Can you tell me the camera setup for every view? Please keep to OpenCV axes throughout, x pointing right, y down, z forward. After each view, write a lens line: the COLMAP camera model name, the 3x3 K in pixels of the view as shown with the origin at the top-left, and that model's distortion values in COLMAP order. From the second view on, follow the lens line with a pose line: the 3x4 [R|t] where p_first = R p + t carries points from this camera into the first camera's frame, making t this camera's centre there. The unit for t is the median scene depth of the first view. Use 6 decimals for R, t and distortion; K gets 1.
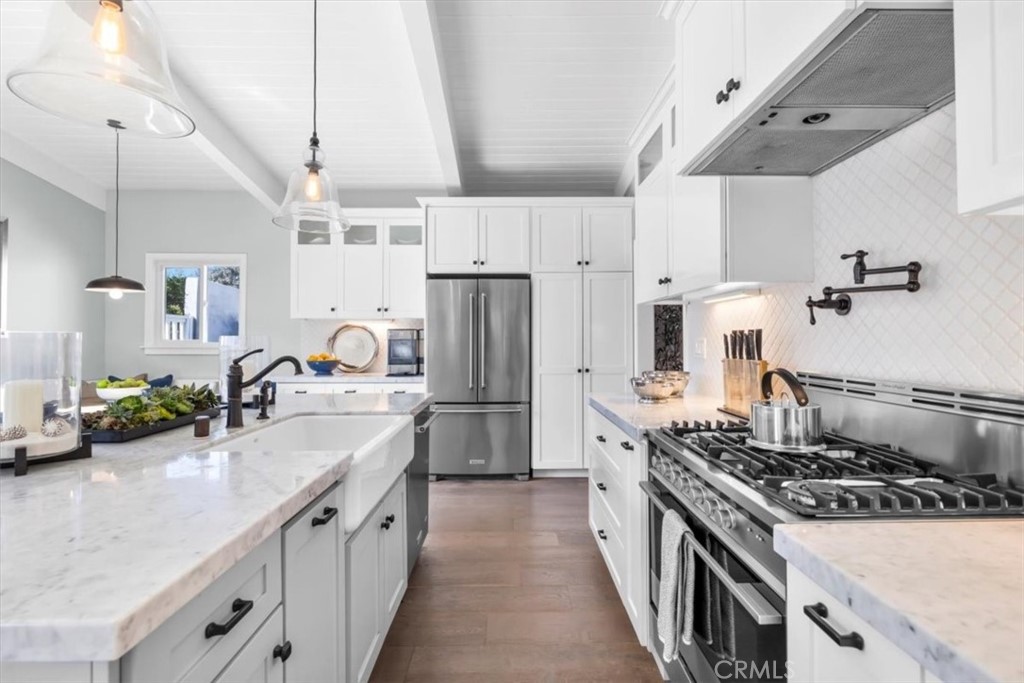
lens RADIAL K [[491.5, 0, 513.4], [0, 491.5, 339.4], [0, 0, 1]] dist [-0.001939, -0.000167]
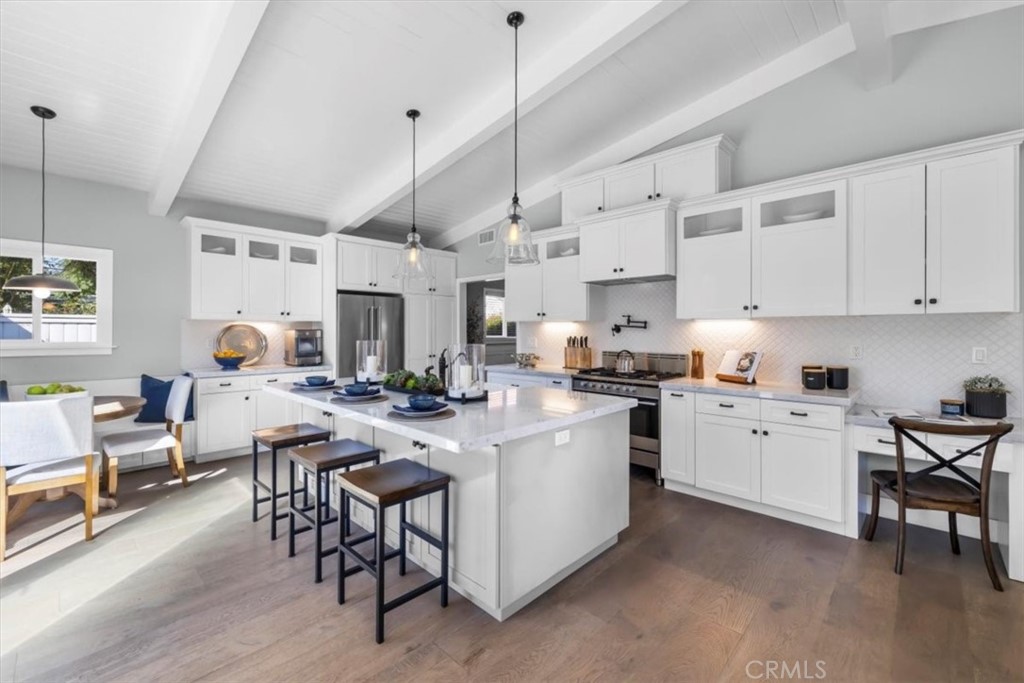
lens RADIAL K [[433.2, 0, 510.0], [0, 433.2, 334.5], [0, 0, 1]] dist [-0.002239, -0.000189]
pose [[0.705342, -0.003802, 0.708857, -0.692074], [-0.005875, 0.999920, 0.011210, -0.025348], [-0.708843, -0.012072, 0.705263, -0.188103]]
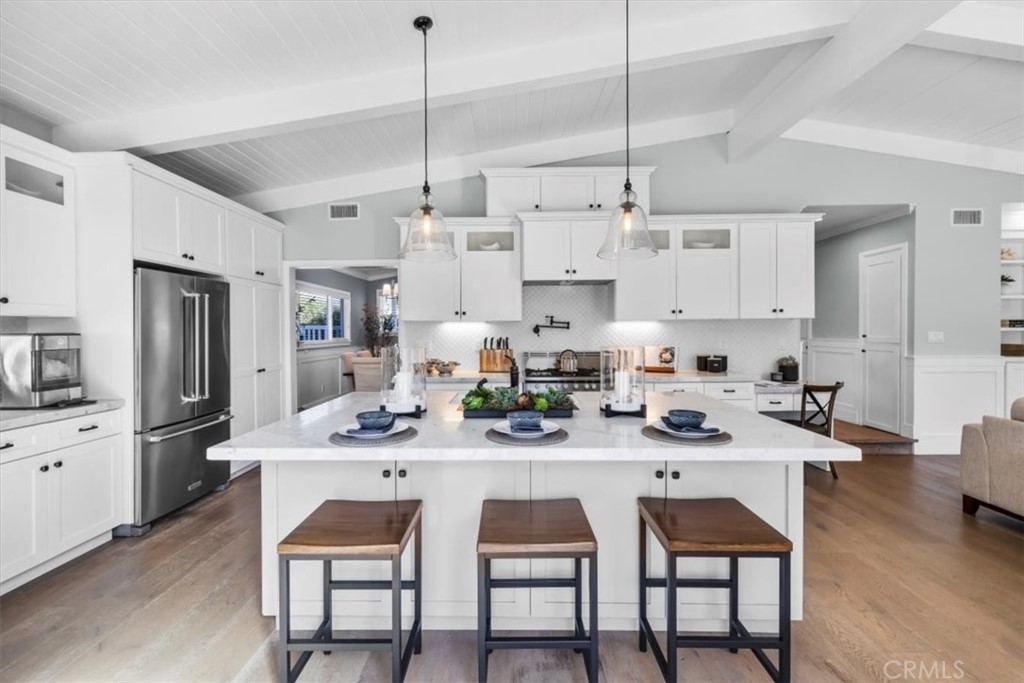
lens RADIAL K [[433.2, 0, 510.0], [0, 433.2, 334.5], [0, 0, 1]] dist [-0.002239, -0.000189]
pose [[0.021798, -0.004670, 0.999751, -0.821190], [0.002352, 0.999987, 0.004620, -0.021132], [-0.999760, 0.002250, 0.021808, 0.419411]]
